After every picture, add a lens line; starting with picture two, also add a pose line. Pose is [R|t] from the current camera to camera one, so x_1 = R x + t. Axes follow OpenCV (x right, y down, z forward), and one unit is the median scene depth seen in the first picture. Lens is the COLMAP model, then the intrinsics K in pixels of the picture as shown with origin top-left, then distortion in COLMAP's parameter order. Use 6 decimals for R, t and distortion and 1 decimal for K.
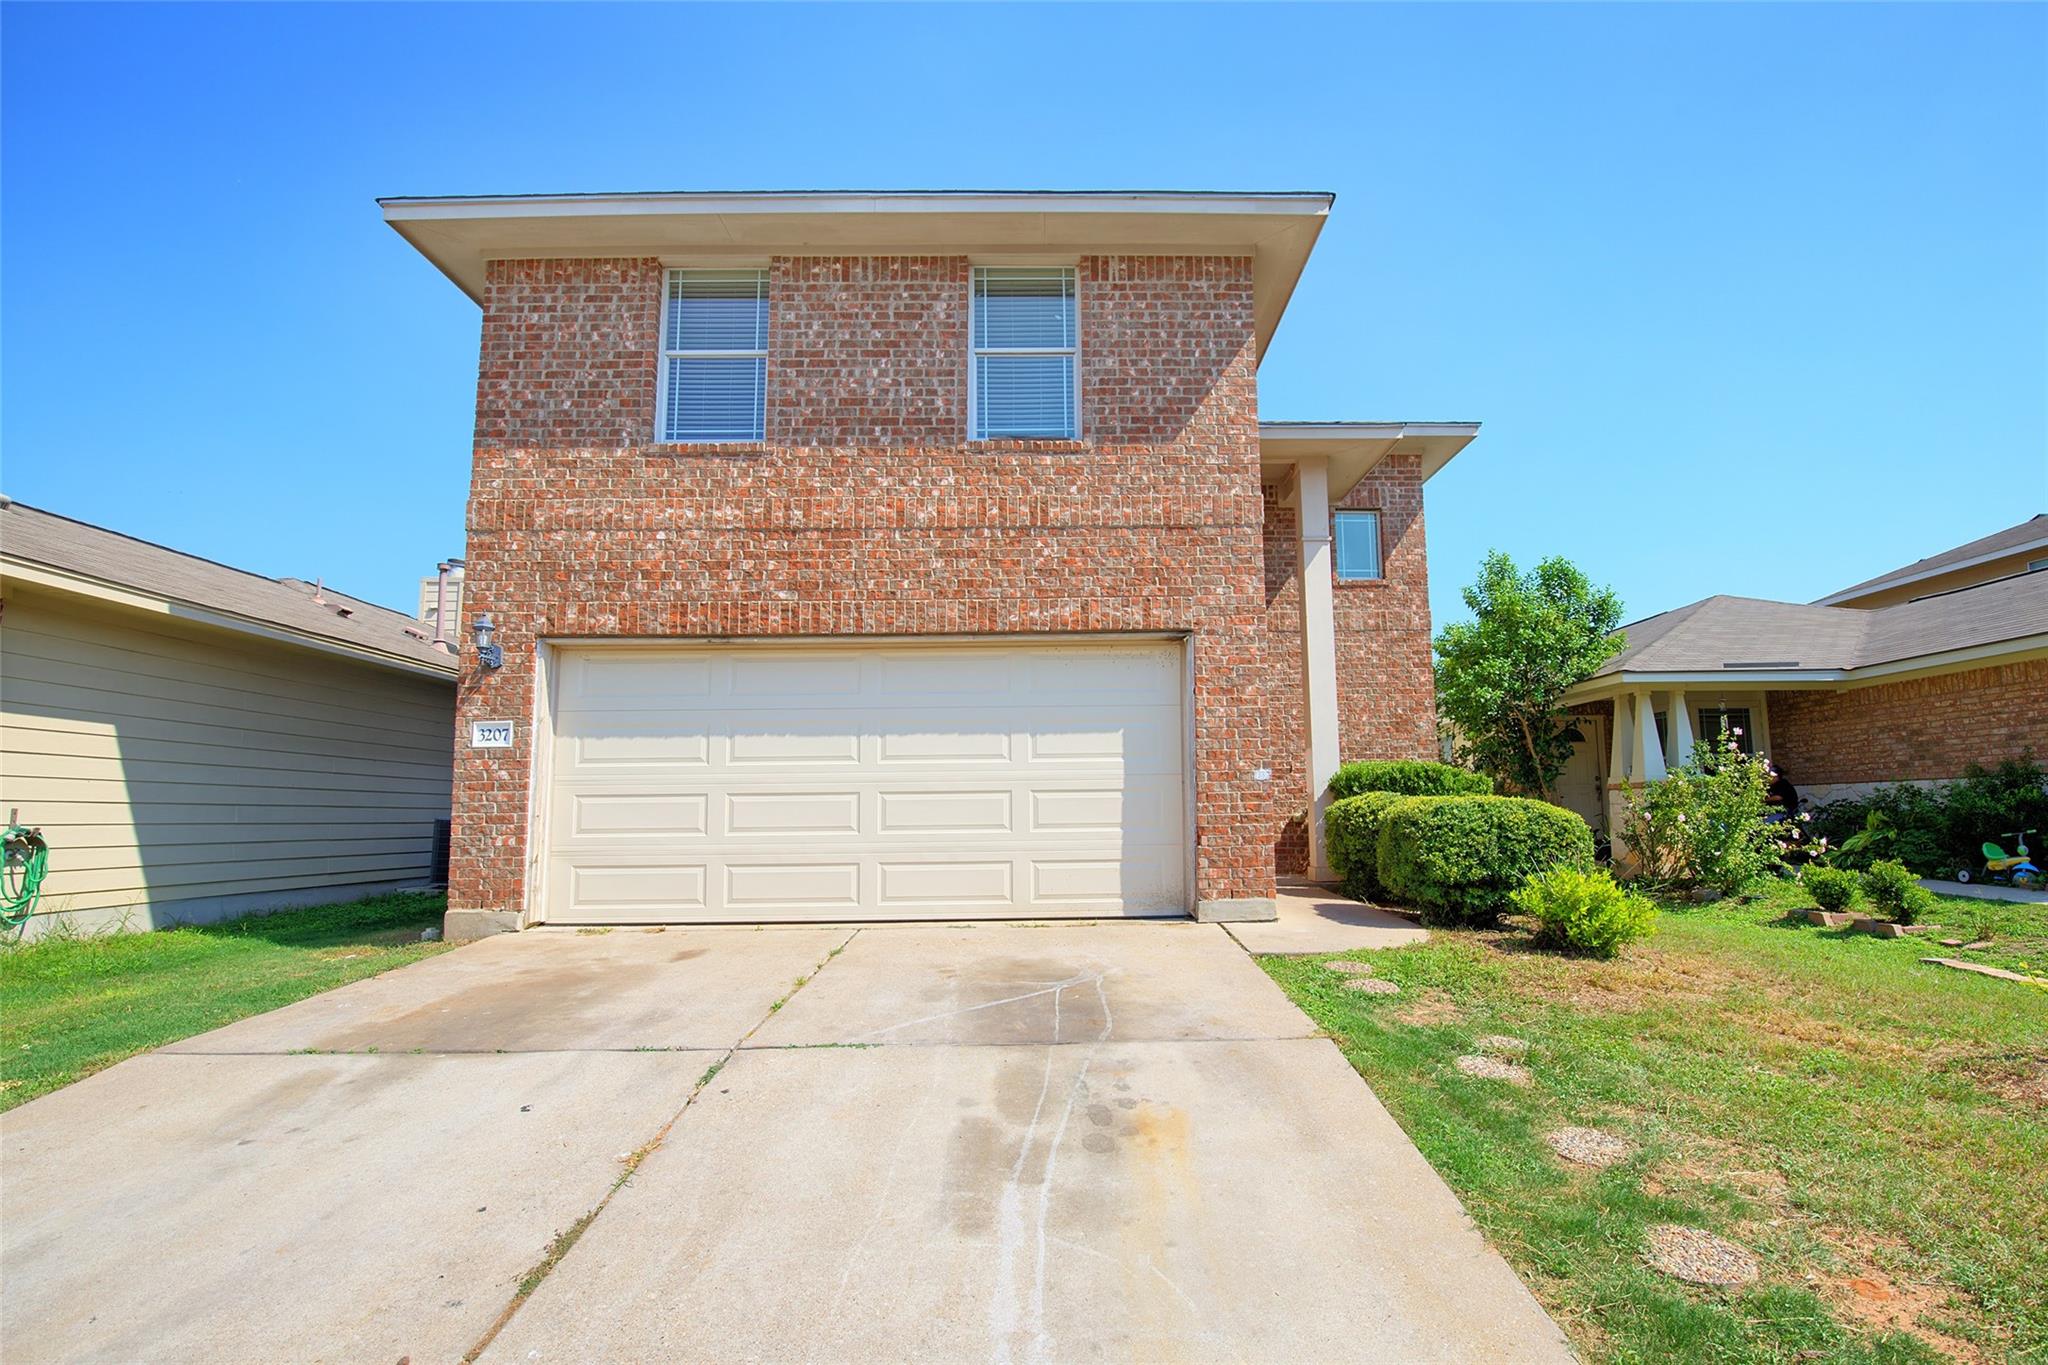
lens RADIAL K [[954.6, 0, 1031.5], [0, 954.6, 713.6], [0, 0, 1]] dist [-0.022891, -0.000632]
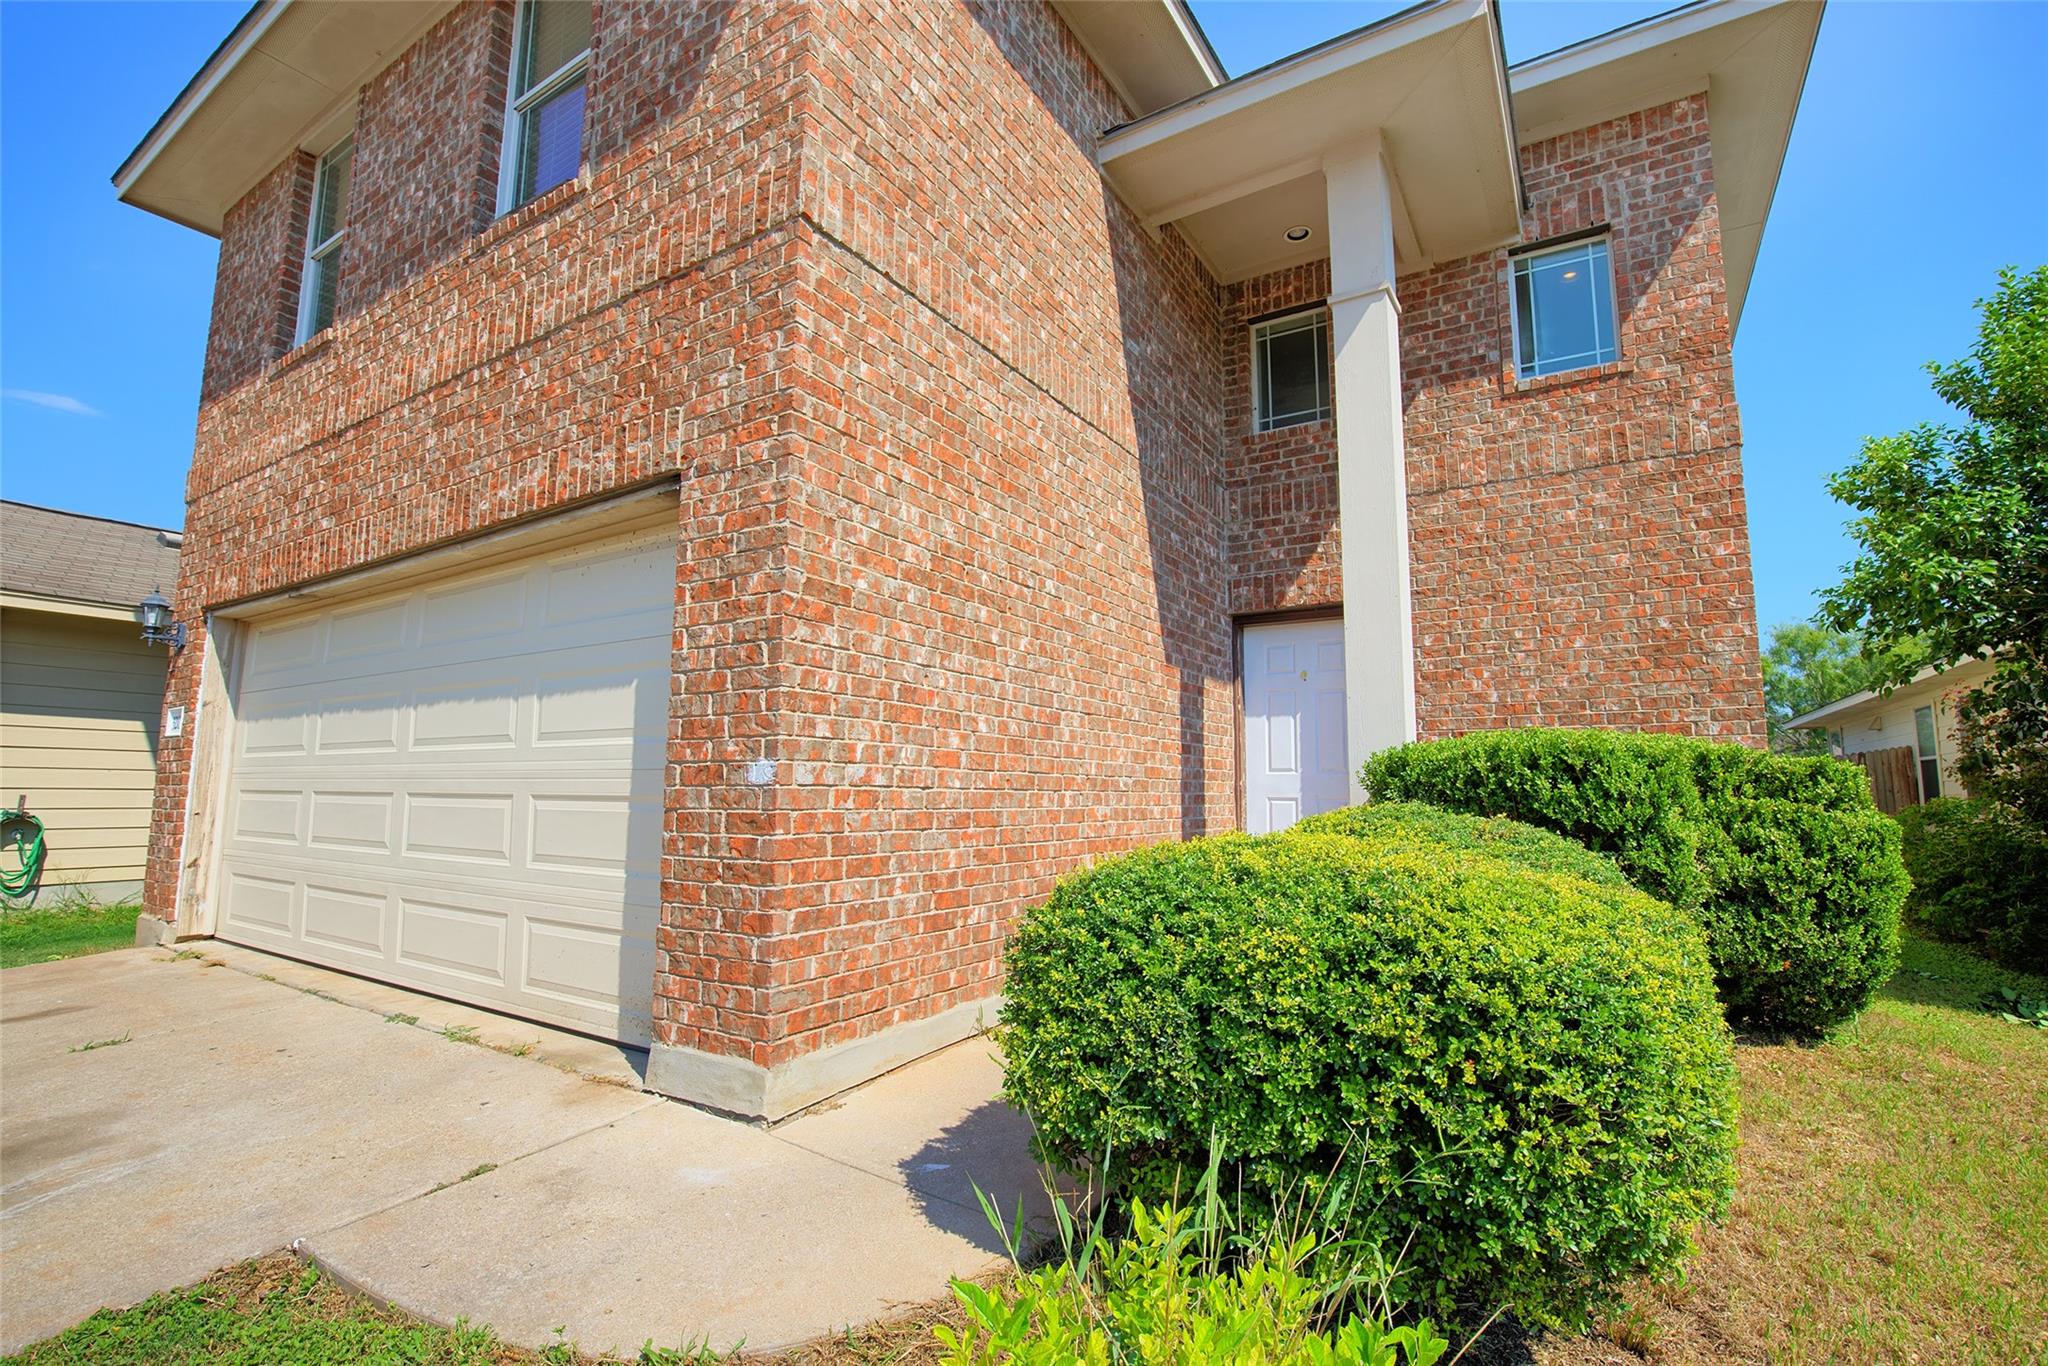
lens RADIAL K [[903.3, 0, 1024.0], [0, 903.3, 683.0], [0, 0, 1]] dist [-0.023014, 0.000272]
pose [[0.844579, -0.047626, -0.533309, 0.556288], [0.042138, 0.998859, -0.022469, 0.037412], [0.533771, -0.003496, 0.845622, 0.706398]]
